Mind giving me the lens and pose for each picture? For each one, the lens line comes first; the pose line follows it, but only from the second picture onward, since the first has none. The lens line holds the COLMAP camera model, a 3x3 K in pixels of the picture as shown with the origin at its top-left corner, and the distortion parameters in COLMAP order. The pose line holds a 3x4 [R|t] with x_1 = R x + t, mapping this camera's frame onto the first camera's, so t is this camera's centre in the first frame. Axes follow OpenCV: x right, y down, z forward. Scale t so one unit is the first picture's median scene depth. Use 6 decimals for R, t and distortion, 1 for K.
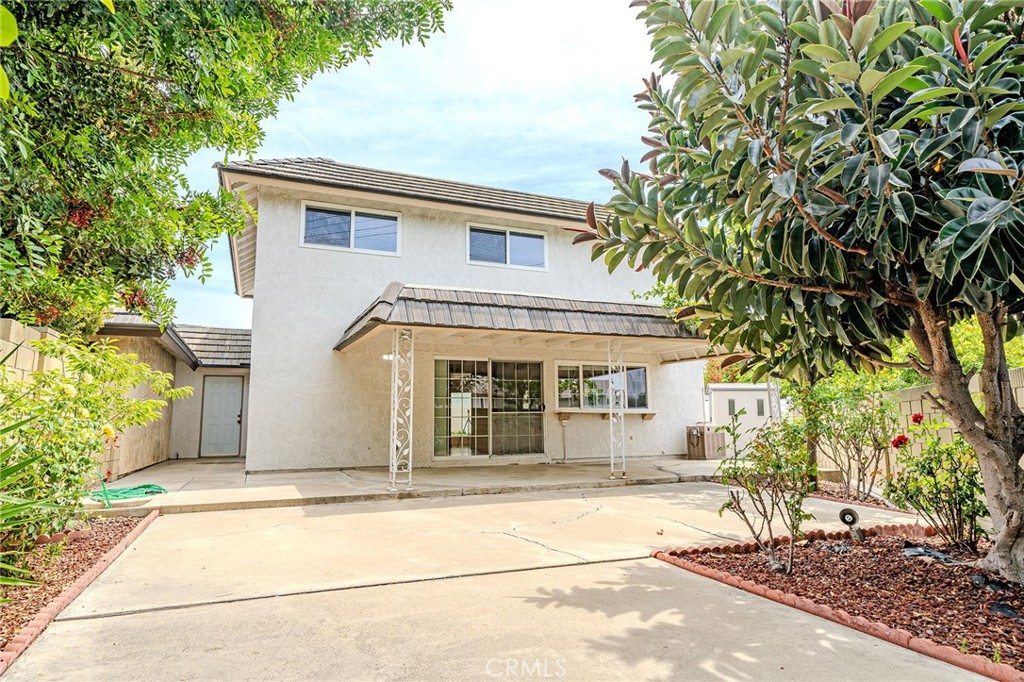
lens RADIAL K [[588.3, 0, 511.7], [0, 588.3, 337.2], [0, 0, 1]] dist [0.002124, 0.000215]
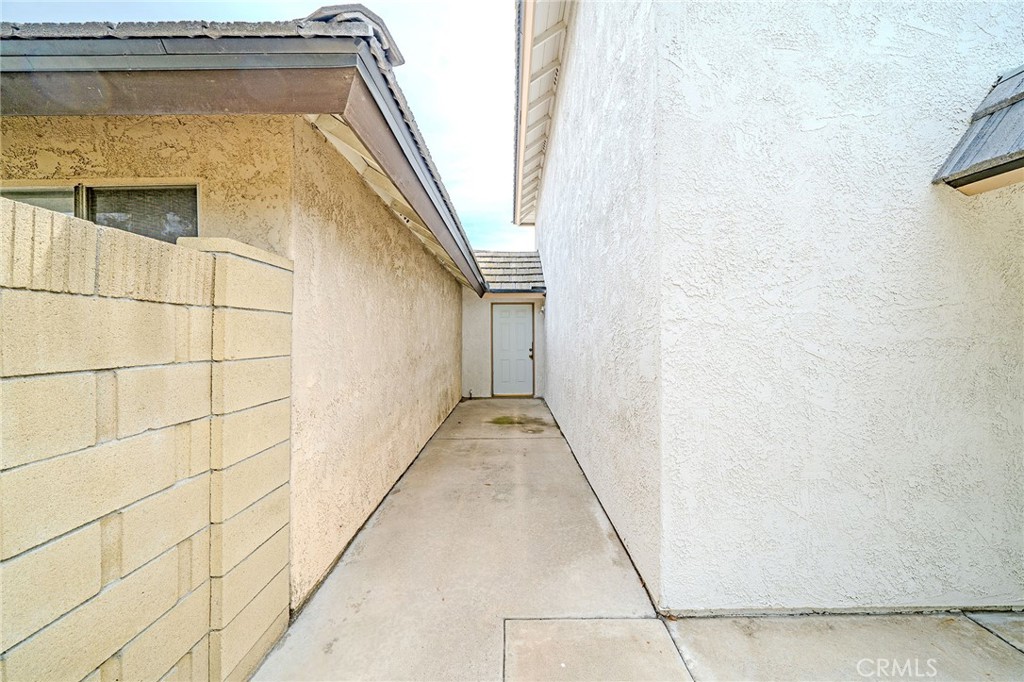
lens RADIAL K [[354.2, 0, 512.6], [0, 354.2, 336.1], [0, 0, 1]] dist [-0.002160, -0.000025]
pose [[0.919317, 0.011910, -0.393338, -0.293448], [0.047293, 0.988953, 0.140481, 0.041603], [0.390666, -0.147749, 0.908598, 0.539767]]
